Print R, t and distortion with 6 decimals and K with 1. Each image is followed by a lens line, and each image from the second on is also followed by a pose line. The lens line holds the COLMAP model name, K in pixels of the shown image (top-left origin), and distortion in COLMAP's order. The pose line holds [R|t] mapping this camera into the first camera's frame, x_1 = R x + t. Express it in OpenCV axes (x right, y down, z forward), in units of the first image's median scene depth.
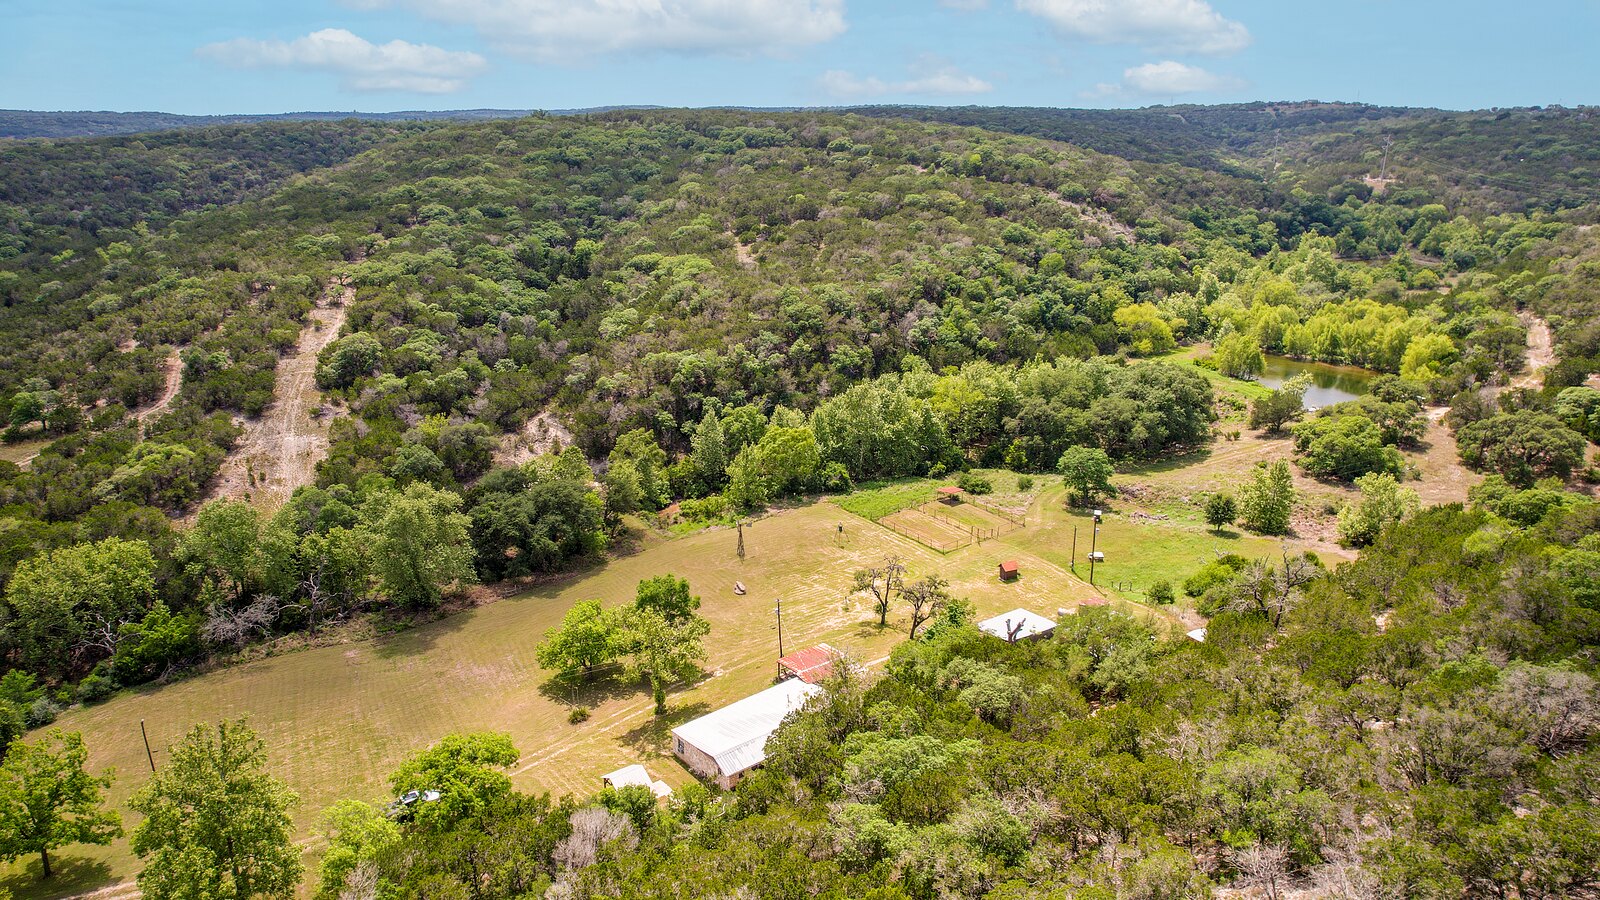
lens RADIAL K [[1033.6, 0, 800.0], [0, 1033.6, 450.0], [0, 0, 1]] dist [-0.045177, 0.002007]
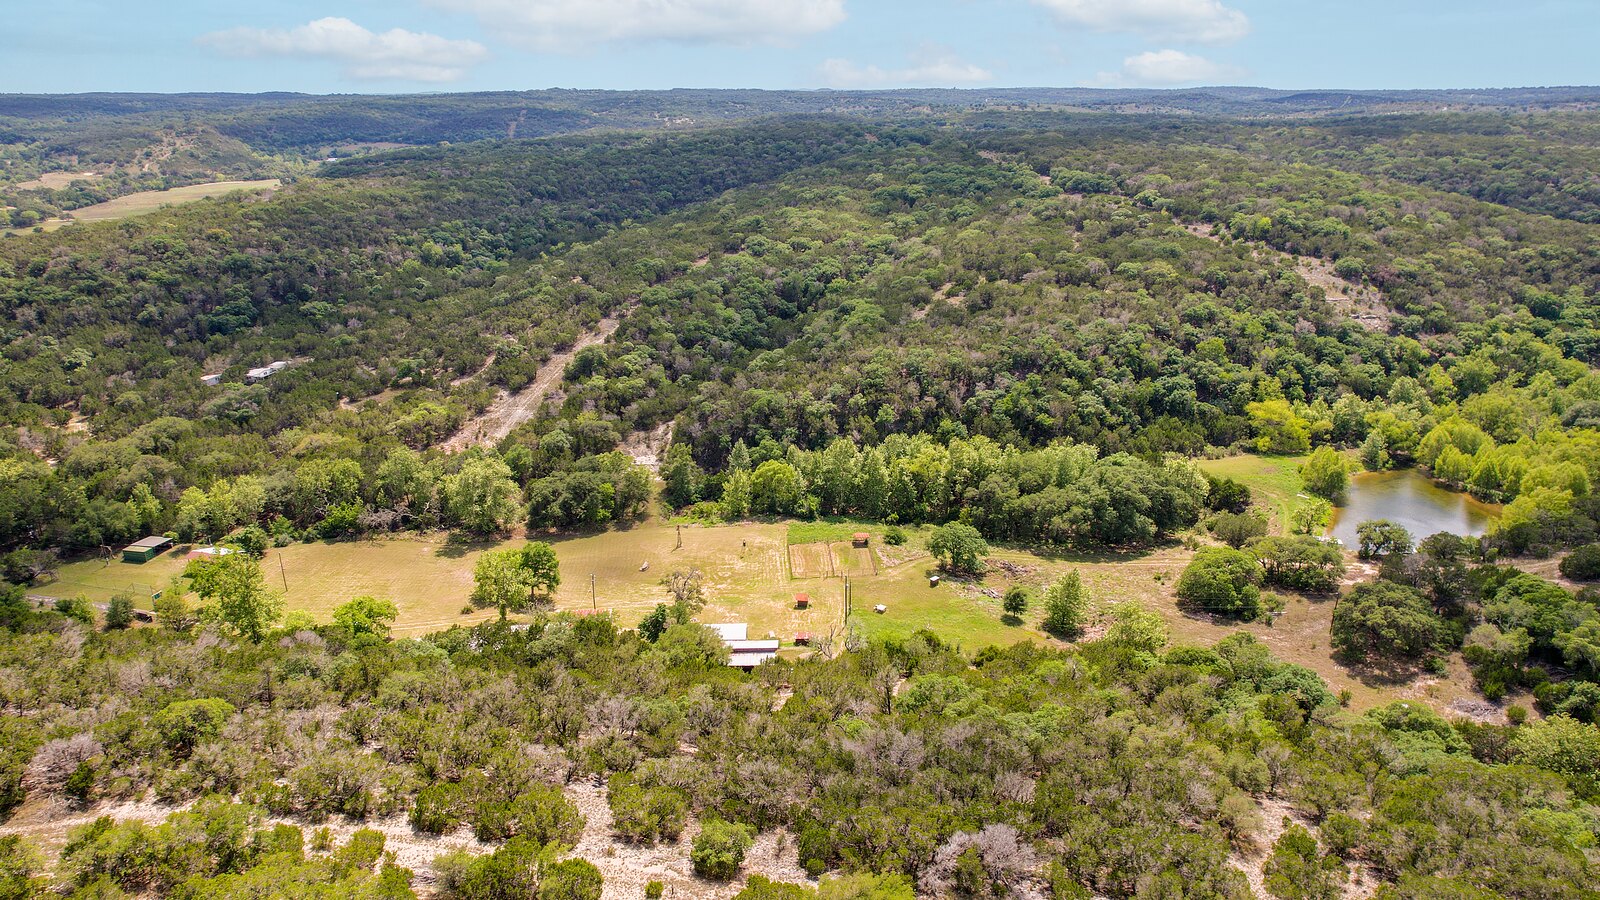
lens RADIAL K [[1033.6, 0, 800.0], [0, 1033.6, 450.0], [0, 0, 1]] dist [-0.045177, 0.002007]
pose [[0.847367, 0.174176, -0.501629, 0.675588], [-0.162364, 0.984417, 0.067540, -0.132508], [0.505576, 0.024215, 0.862442, -0.127802]]
